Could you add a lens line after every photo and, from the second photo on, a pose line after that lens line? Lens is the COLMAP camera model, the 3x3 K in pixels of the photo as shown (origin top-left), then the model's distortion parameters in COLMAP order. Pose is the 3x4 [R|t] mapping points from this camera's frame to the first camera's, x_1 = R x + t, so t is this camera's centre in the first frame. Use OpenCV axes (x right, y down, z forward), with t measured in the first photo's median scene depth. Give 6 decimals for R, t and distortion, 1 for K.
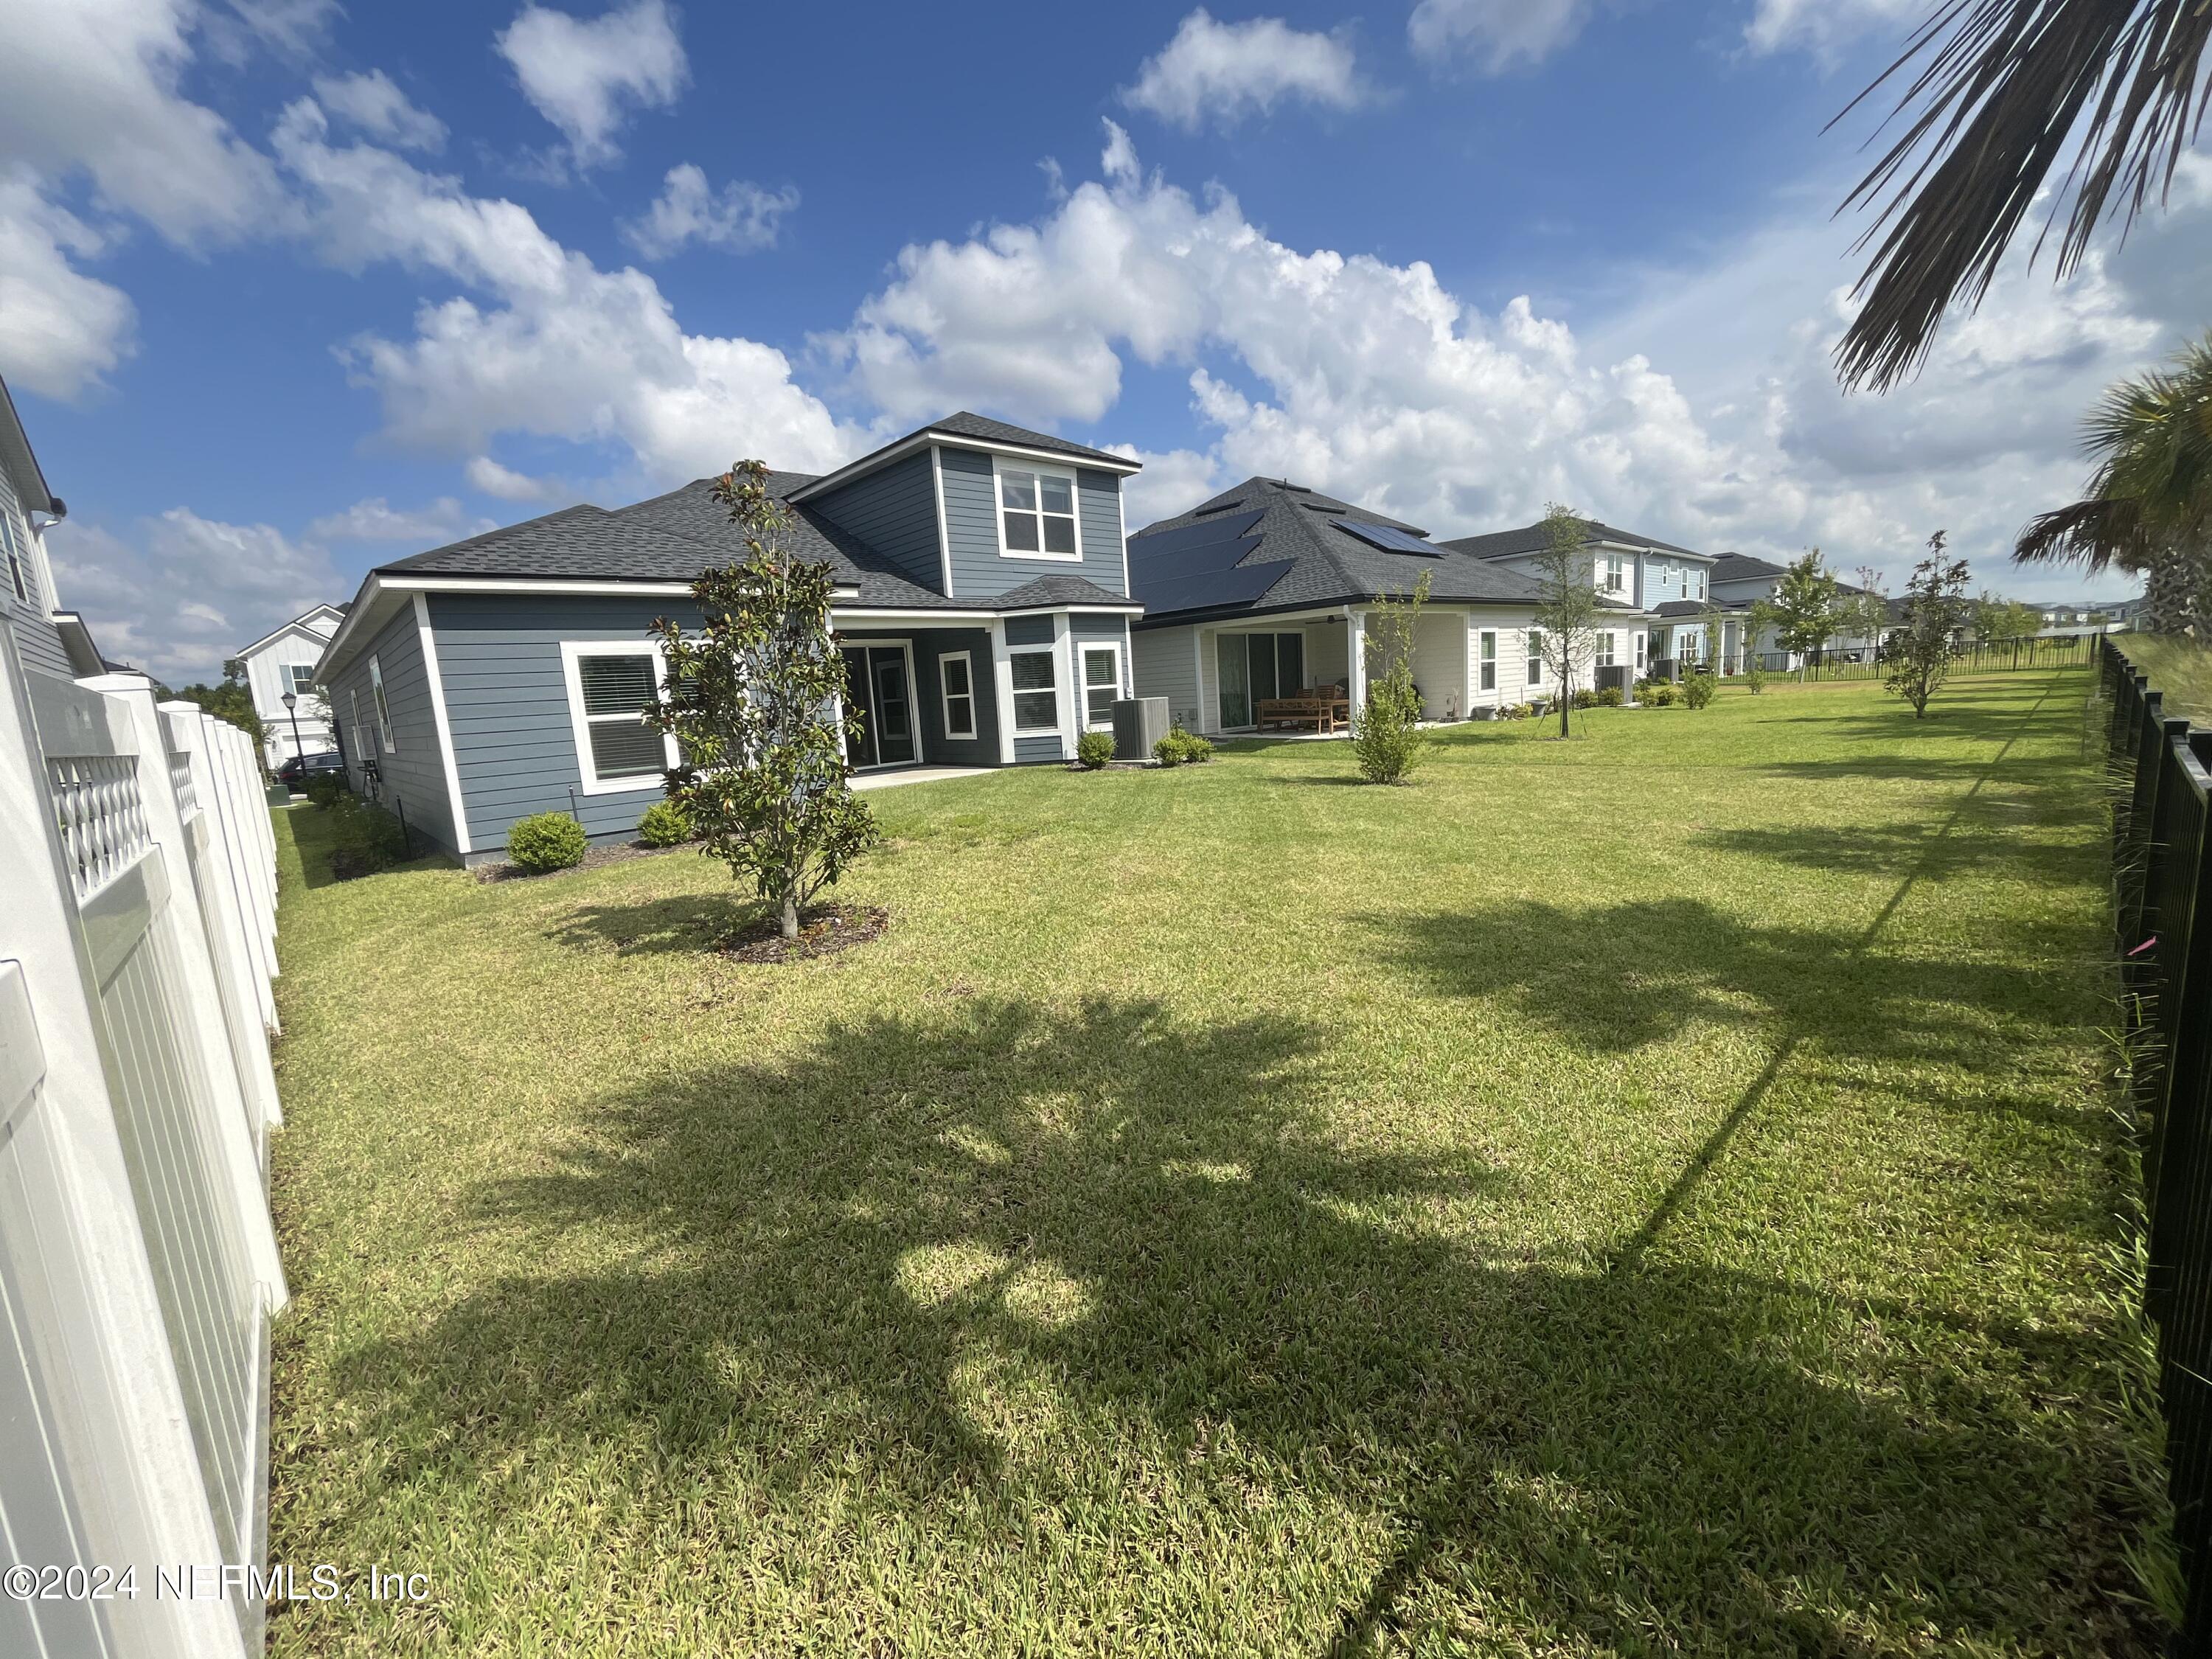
lens RADIAL K [[906.5, 0, 1113.6], [0, 906.5, 833.6], [0, 0, 1]] dist [0.000518, -0.000046]
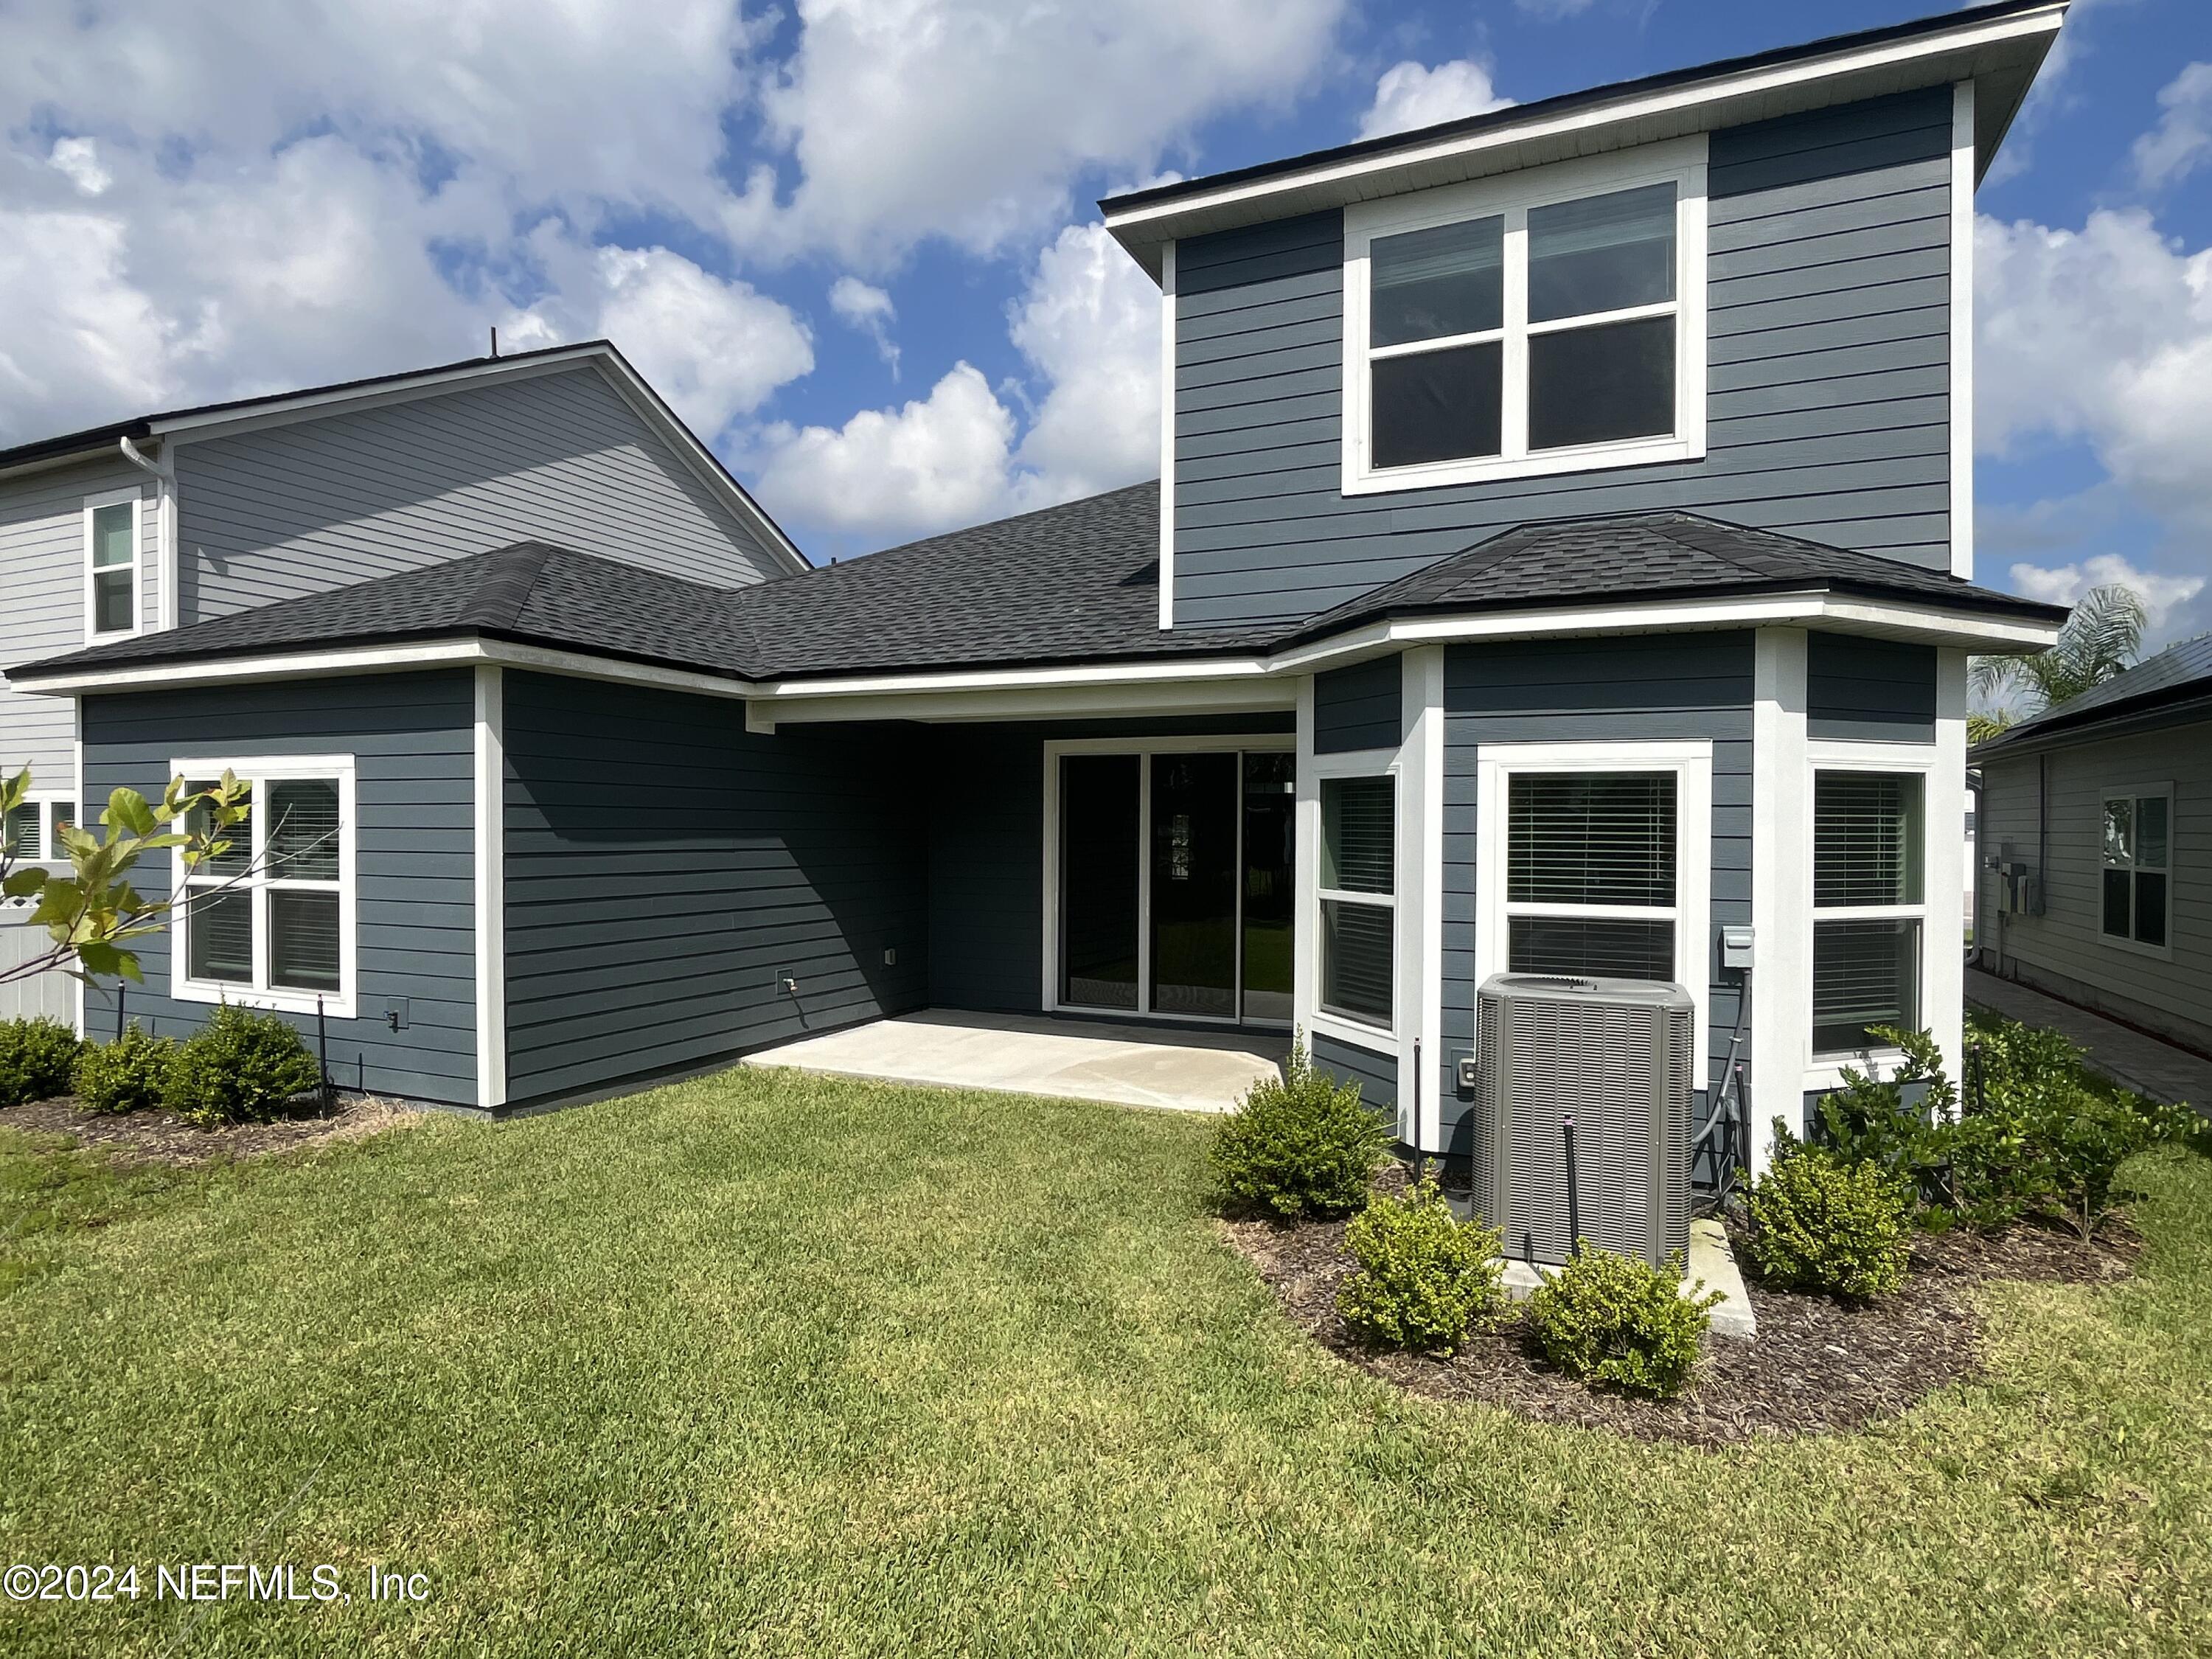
lens RADIAL K [[1205.1, 0, 1106.0], [0, 1205.1, 829.5], [0, 0, 1]] dist [0.000662, -0.000288]
pose [[0.388654, 0.068912, -0.918803, 0.259158], [-0.174758, 0.984611, -0.000074, -0.165886], [0.904659, 0.160597, 0.394716, 0.756356]]
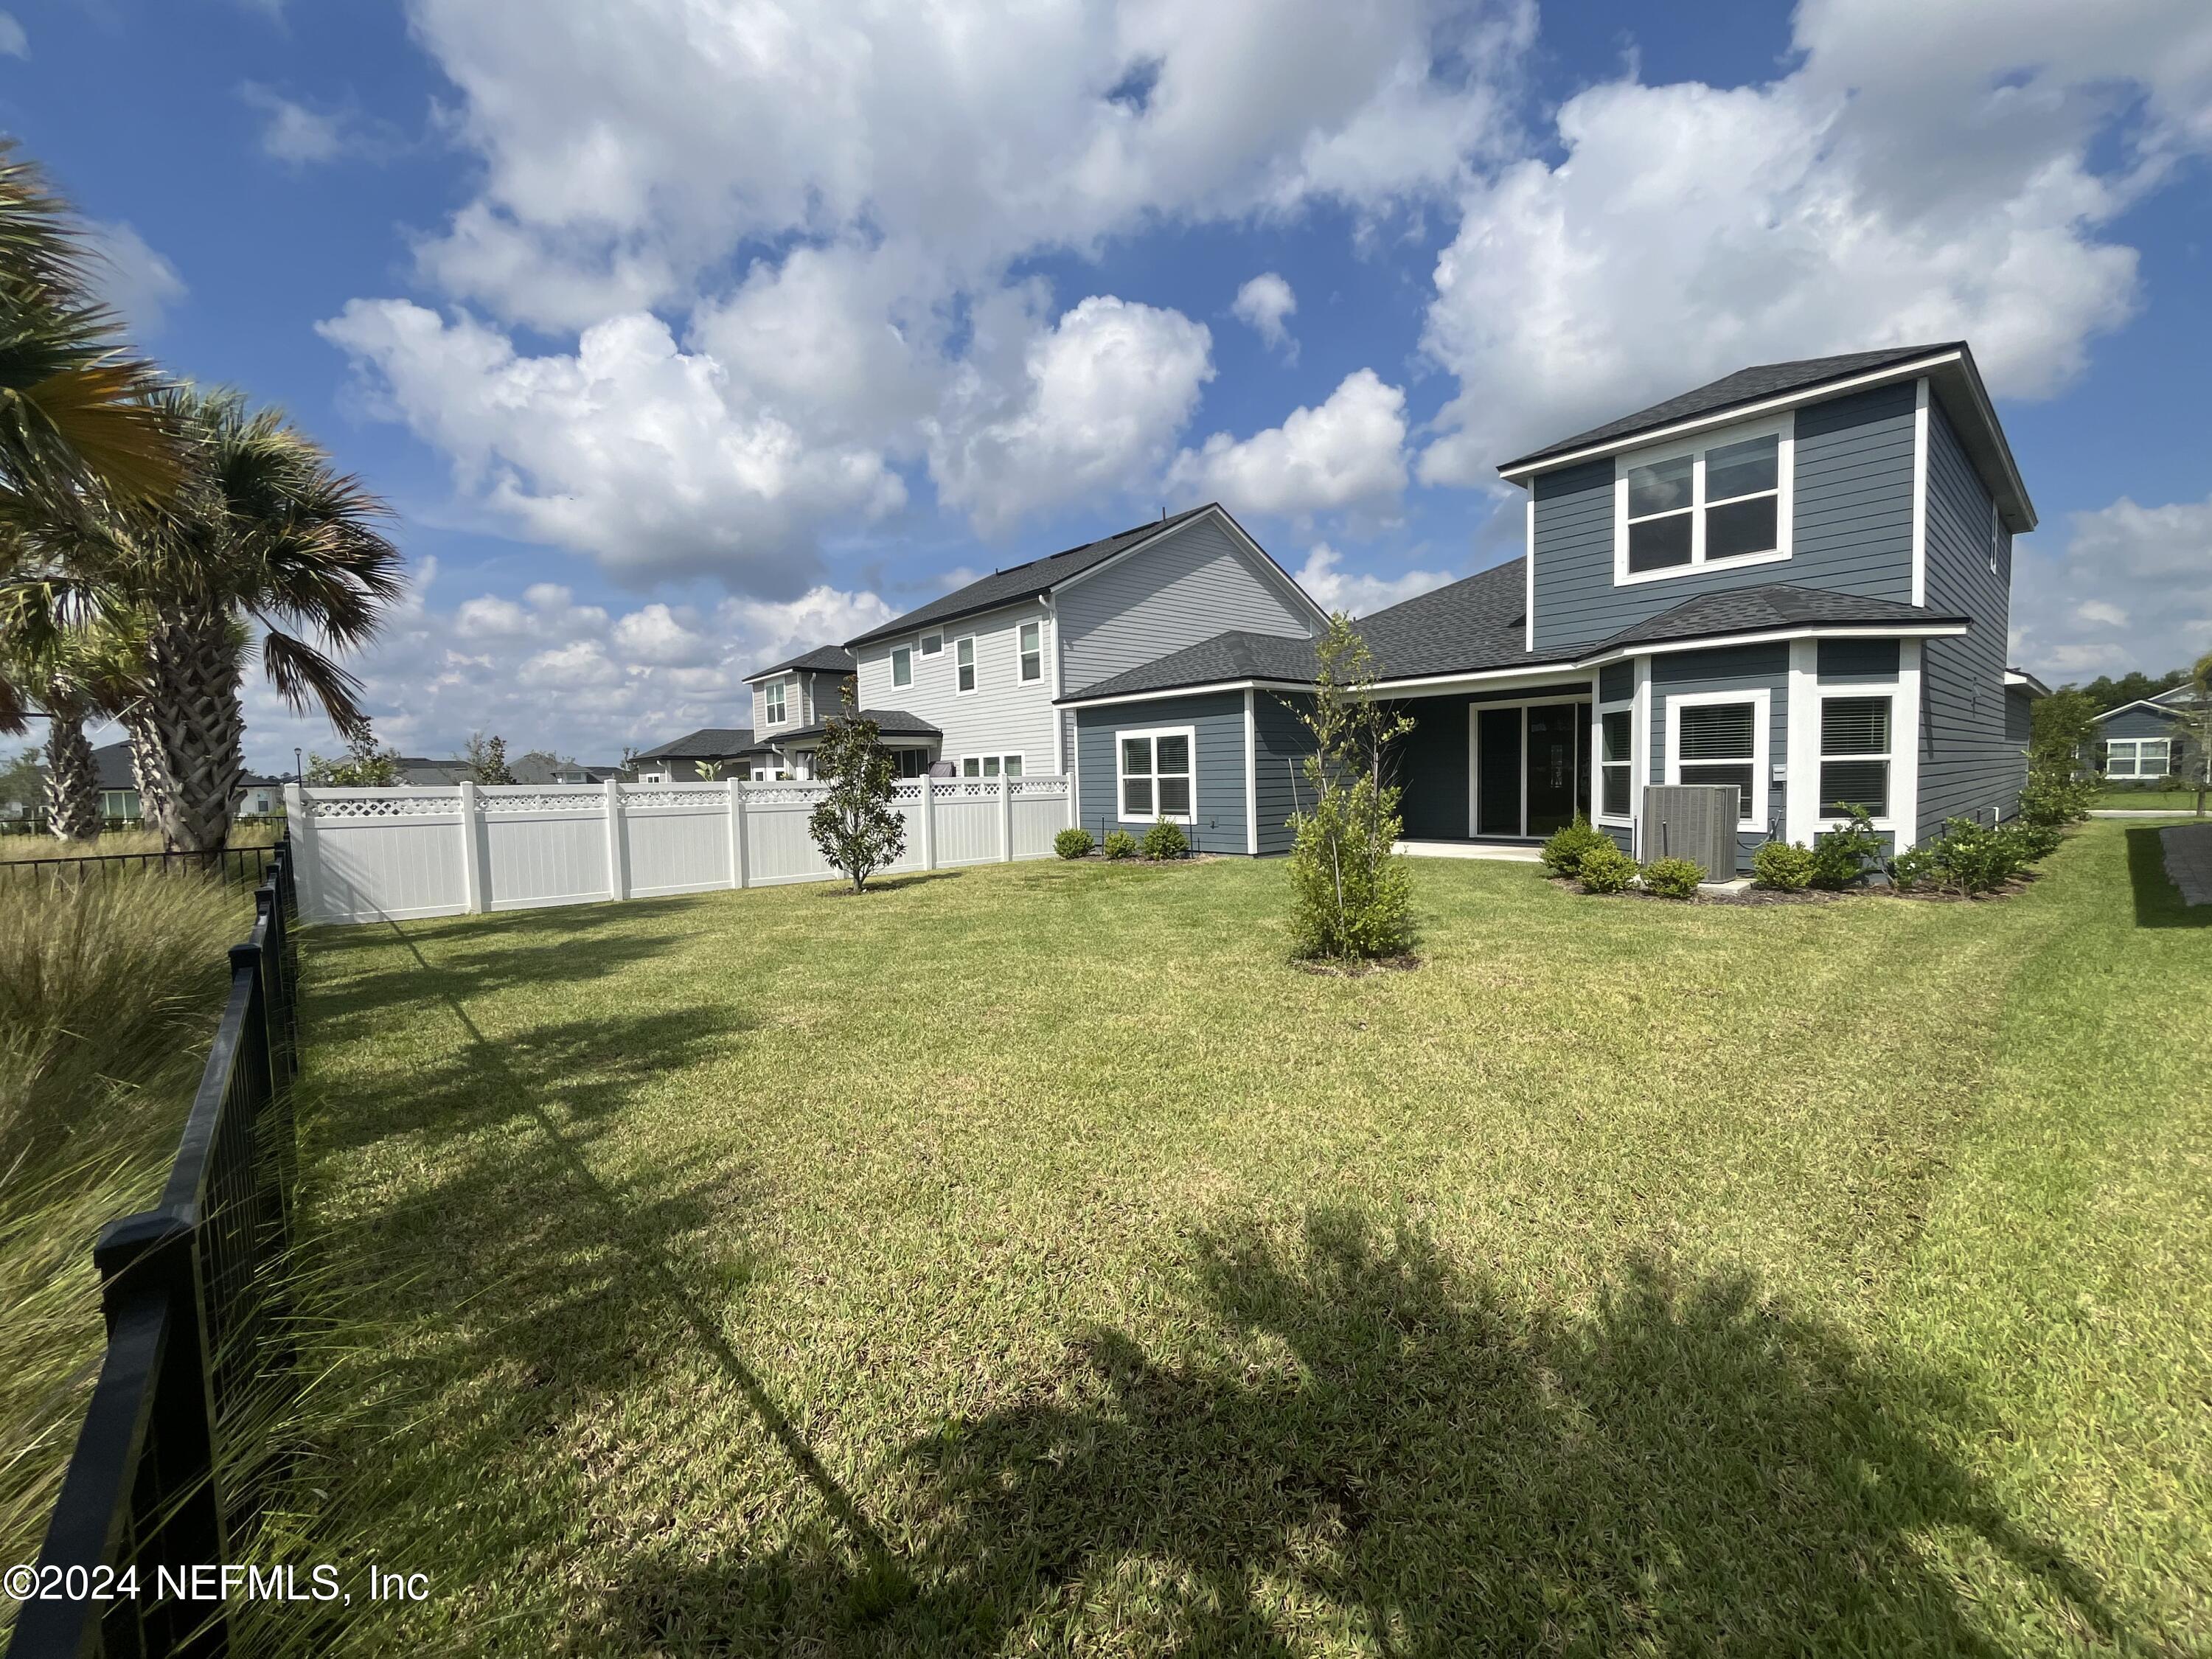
lens RADIAL K [[906.5, 0, 1113.6], [0, 906.5, 833.6], [0, 0, 1]] dist [0.000518, -0.000046]
pose [[-0.011296, 0.127839, -0.991731, 0.653162], [-0.130472, 0.983127, 0.128216, -0.143301], [0.991388, 0.130841, 0.005574, 0.601546]]
